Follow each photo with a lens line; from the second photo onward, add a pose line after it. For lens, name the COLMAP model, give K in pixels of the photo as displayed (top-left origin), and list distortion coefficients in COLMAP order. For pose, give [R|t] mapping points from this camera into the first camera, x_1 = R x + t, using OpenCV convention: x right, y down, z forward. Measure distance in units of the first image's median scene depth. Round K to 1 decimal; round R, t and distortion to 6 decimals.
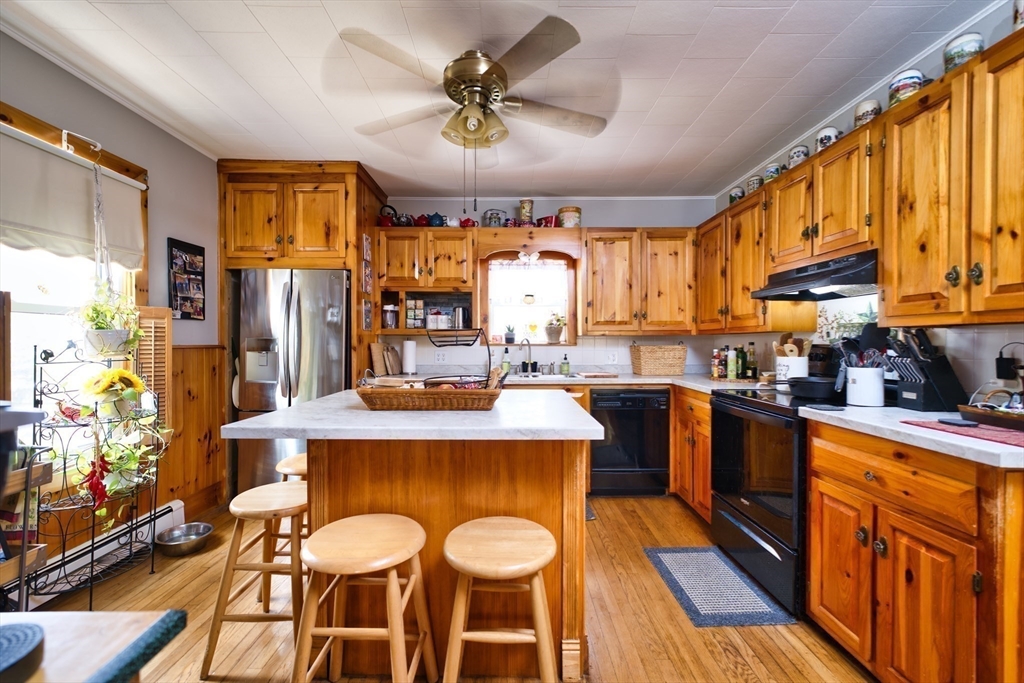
lens RADIAL K [[424.8, 0, 507.5], [0, 424.8, 343.1], [0, 0, 1]] dist [-0.006086, 0.001778]
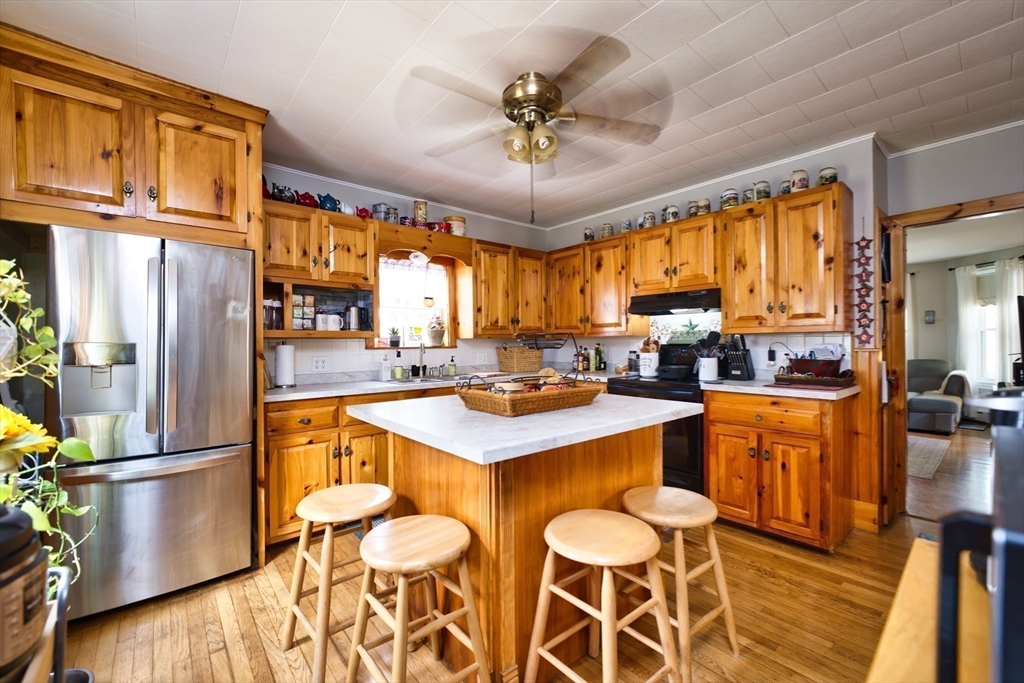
lens RADIAL K [[424.8, 0, 500.9], [0, 424.8, 340.1], [0, 0, 1]] dist [-0.006086, 0.001778]
pose [[0.761809, -0.003107, 0.647794, -0.522599], [0.011676, 0.999892, -0.008936, -0.003722], [-0.647696, 0.014371, 0.761763, 0.153586]]
